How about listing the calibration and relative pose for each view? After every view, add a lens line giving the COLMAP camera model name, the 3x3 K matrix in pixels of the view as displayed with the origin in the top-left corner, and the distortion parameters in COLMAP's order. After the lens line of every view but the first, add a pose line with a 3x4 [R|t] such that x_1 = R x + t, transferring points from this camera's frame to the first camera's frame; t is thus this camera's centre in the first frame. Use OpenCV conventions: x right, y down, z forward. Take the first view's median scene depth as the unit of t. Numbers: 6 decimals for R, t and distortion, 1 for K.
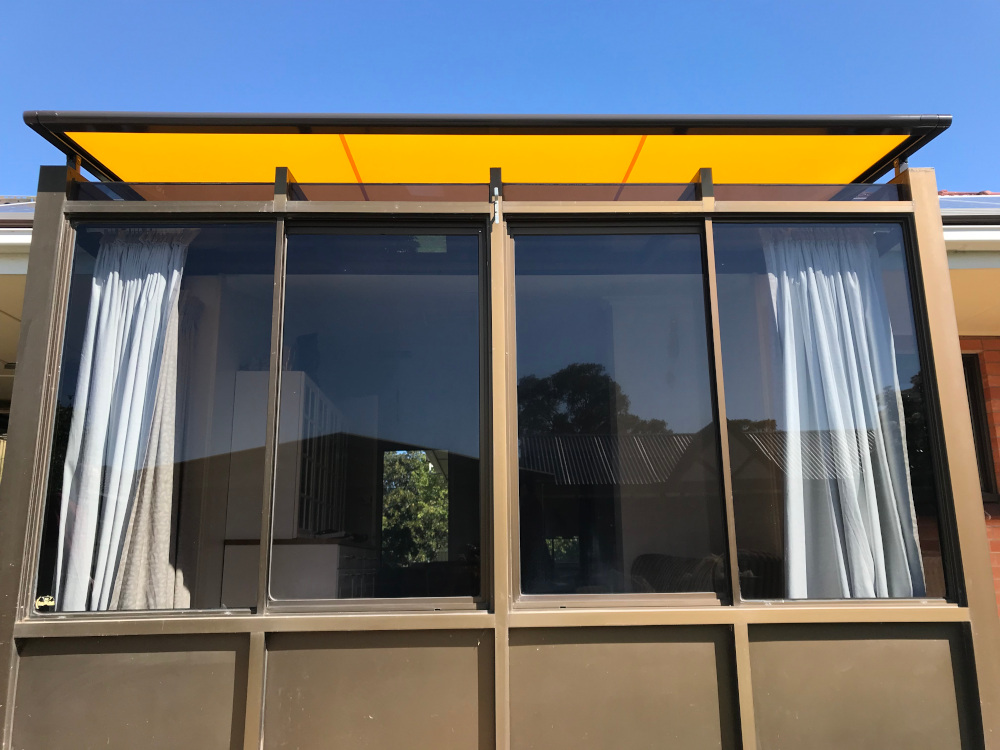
lens RADIAL K [[821.3, 0, 500.0], [0, 821.3, 375.0], [0, 0, 1]] dist [0.011879, 0.008850]
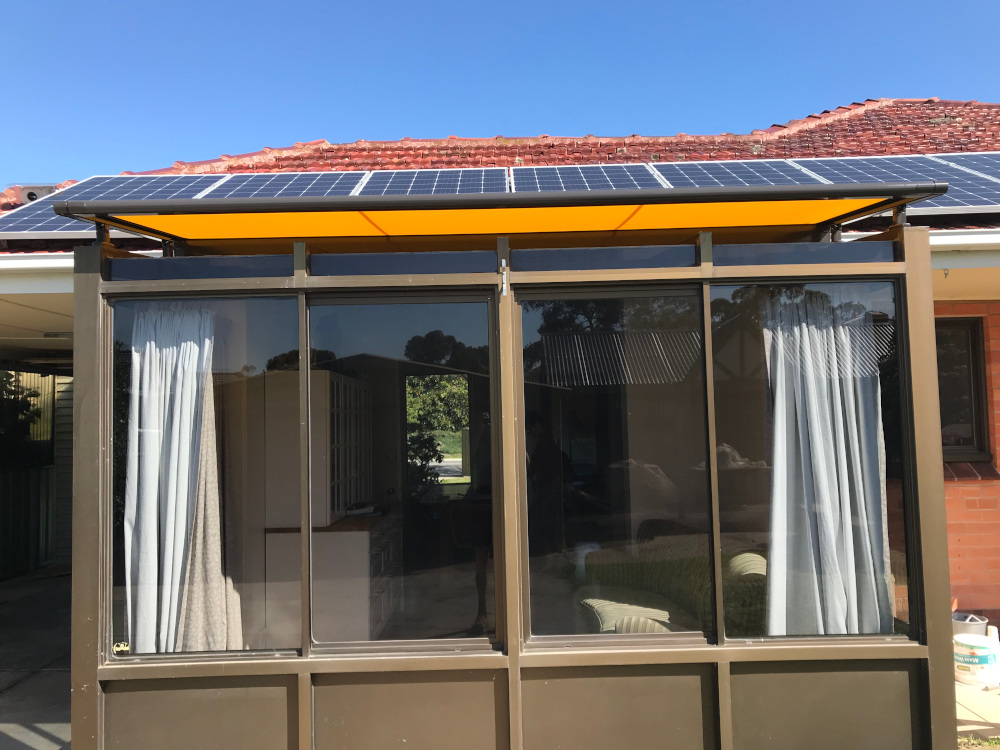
lens RADIAL K [[821.3, 0, 500.0], [0, 821.3, 375.0], [0, 0, 1]] dist [0.011879, 0.008850]
pose [[0.999516, -0.015153, -0.027186, 0.018228], [0.019540, 0.985390, 0.169187, -0.274775], [0.024225, -0.169636, 0.985209, -0.061781]]
